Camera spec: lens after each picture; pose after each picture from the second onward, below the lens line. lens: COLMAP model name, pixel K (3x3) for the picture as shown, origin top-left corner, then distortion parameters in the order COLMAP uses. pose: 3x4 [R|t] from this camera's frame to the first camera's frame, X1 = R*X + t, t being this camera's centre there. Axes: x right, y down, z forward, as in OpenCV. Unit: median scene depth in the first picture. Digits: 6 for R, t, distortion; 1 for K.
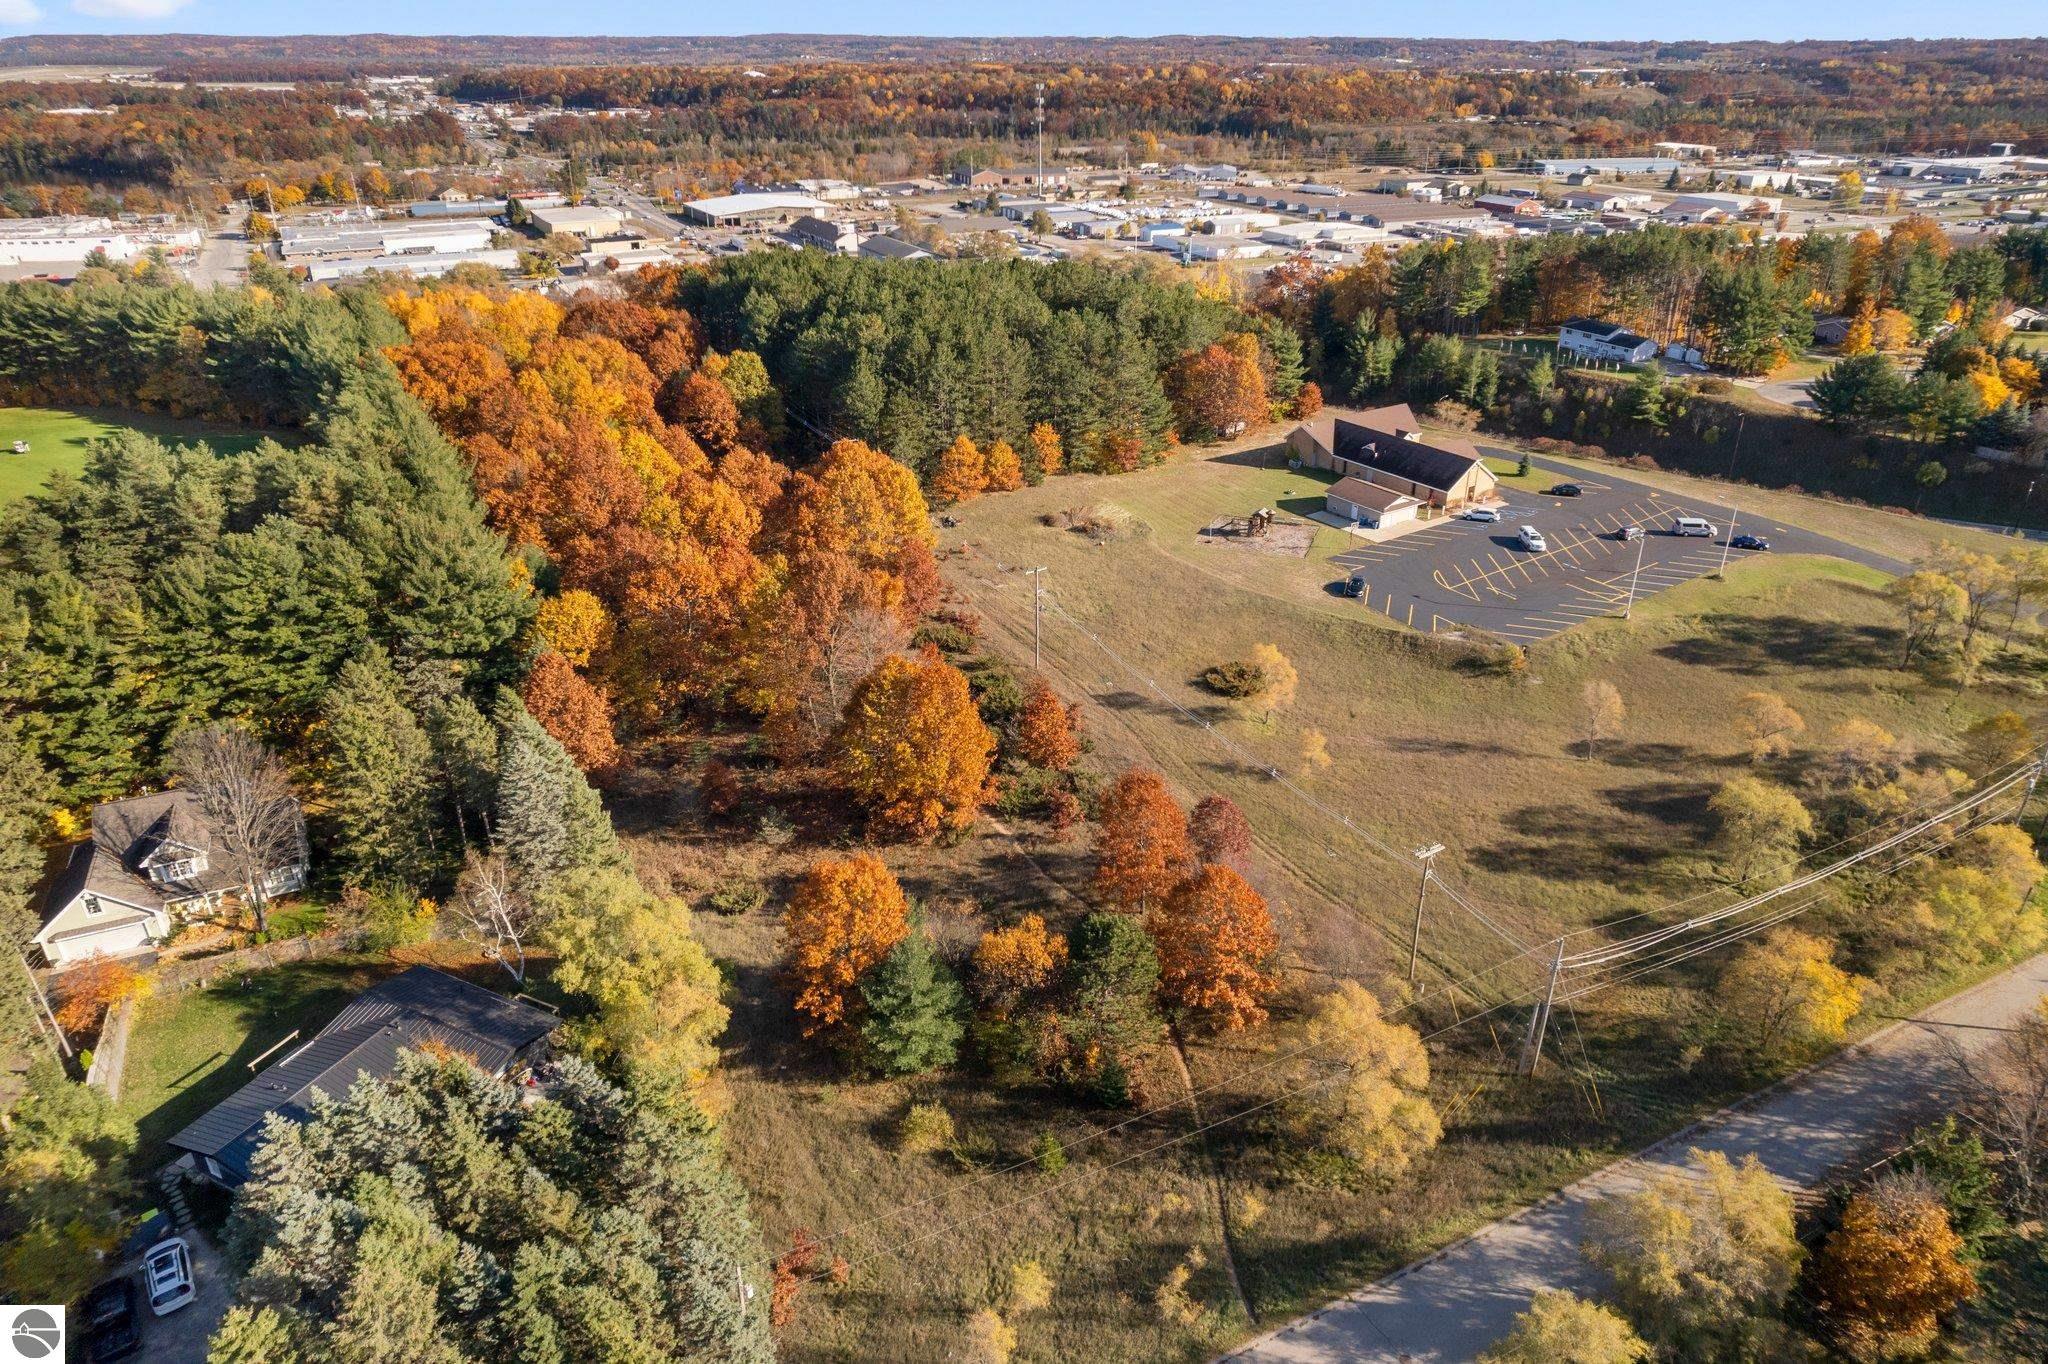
lens RADIAL K [[1328.3, 0, 1040.4], [0, 1328.3, 678.6], [0, 0, 1]] dist [-0.082717, 0.080338]
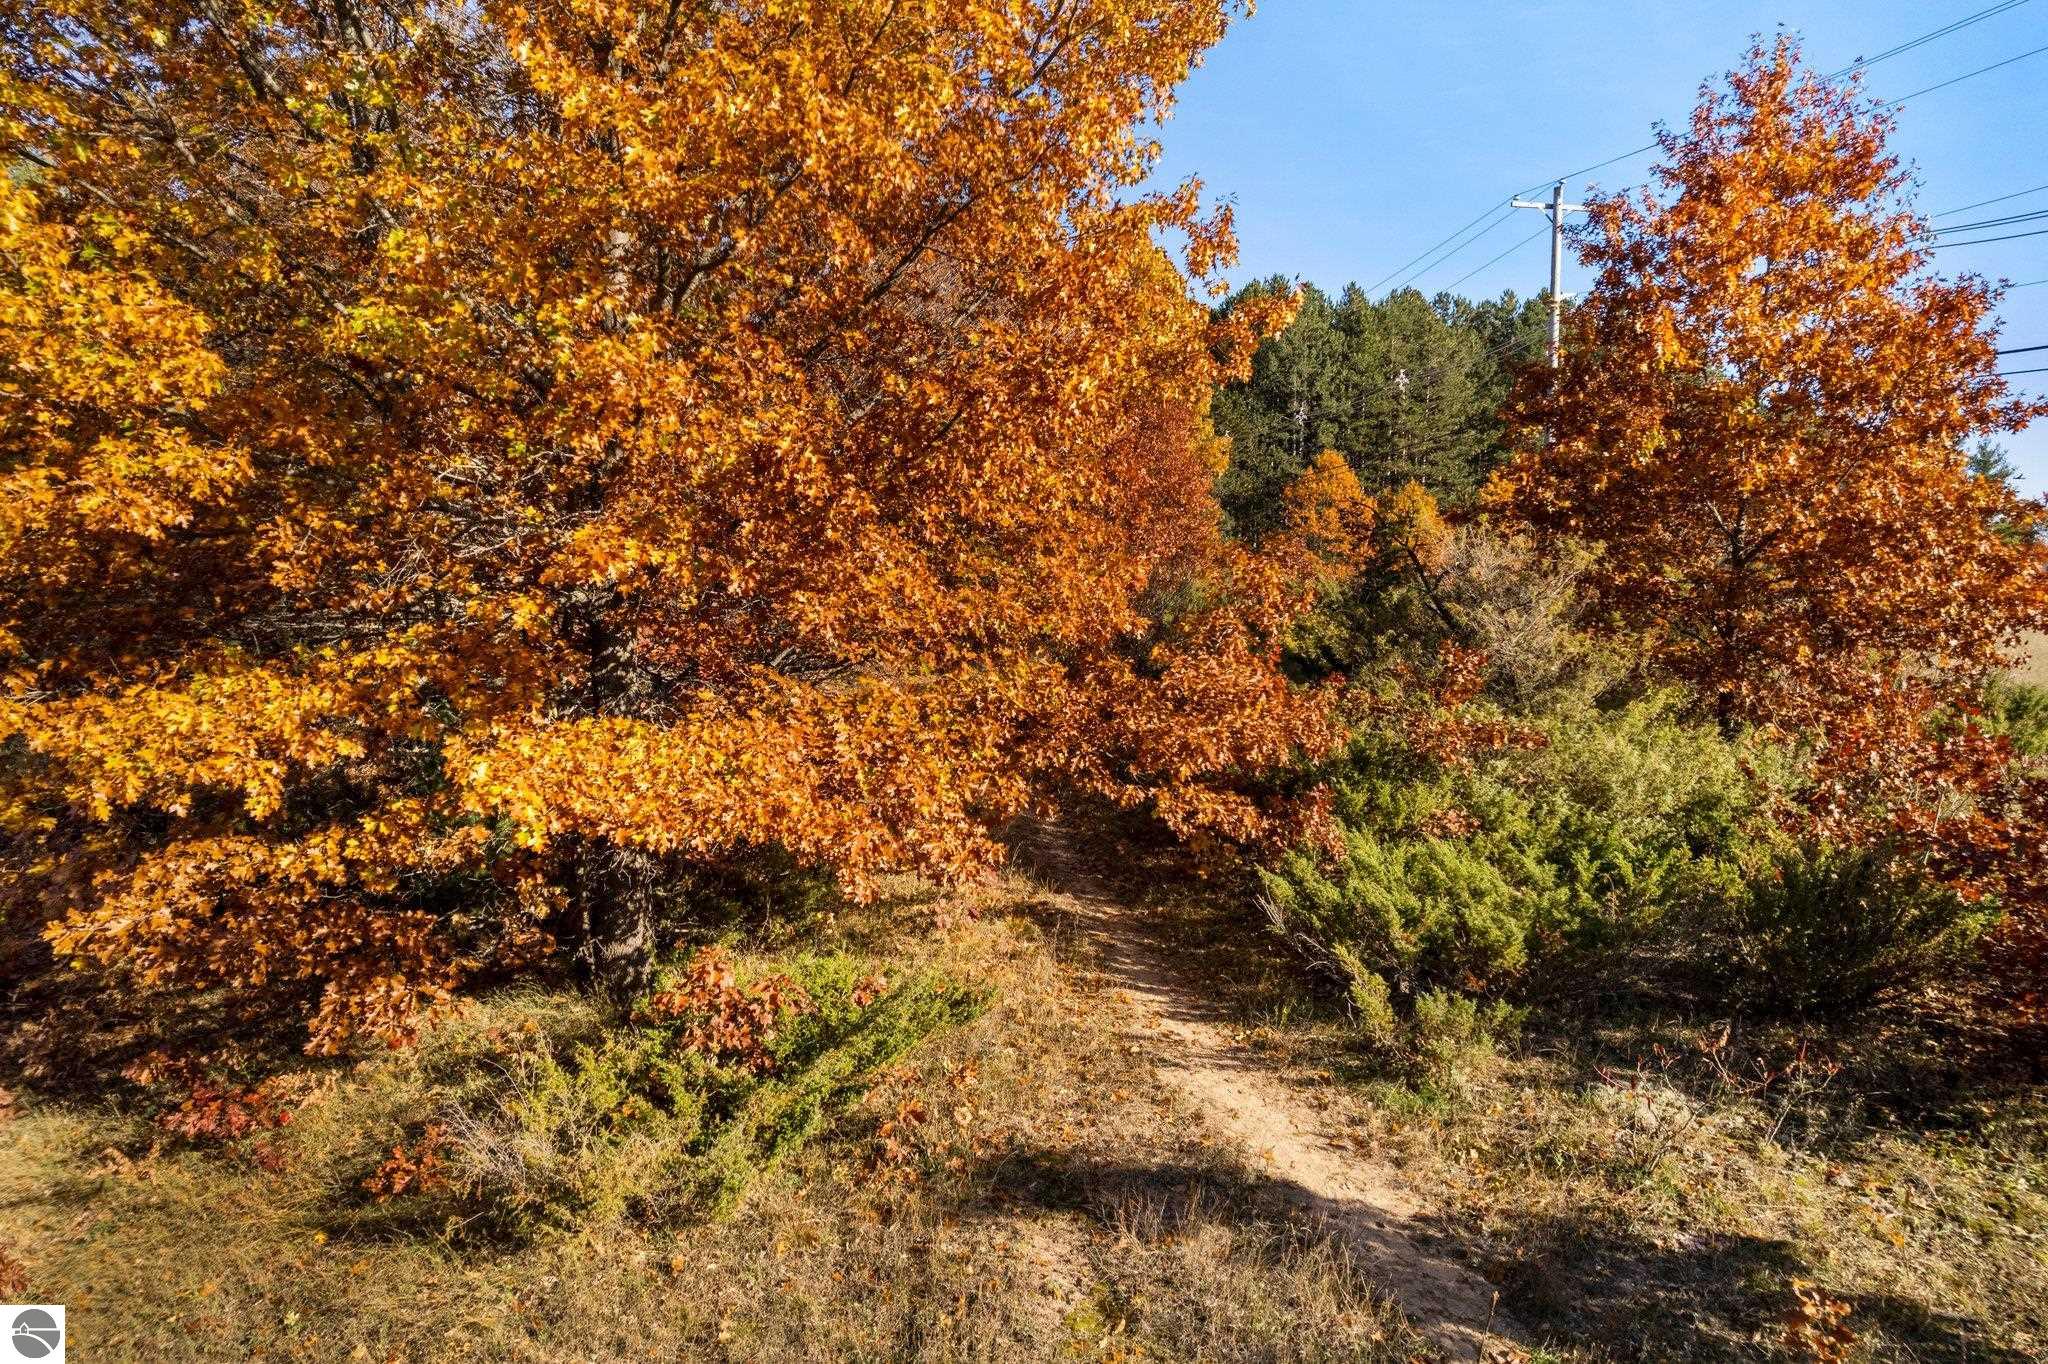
lens RADIAL K [[1328.3, 0, 1040.4], [0, 1328.3, 678.6], [0, 0, 1]] dist [-0.082717, 0.080338]
pose [[0.953156, 0.041834, -0.299573, -0.020726], [-0.152355, 0.921983, -0.356000, 0.115407], [0.261308, 0.384965, 0.885167, 0.900081]]
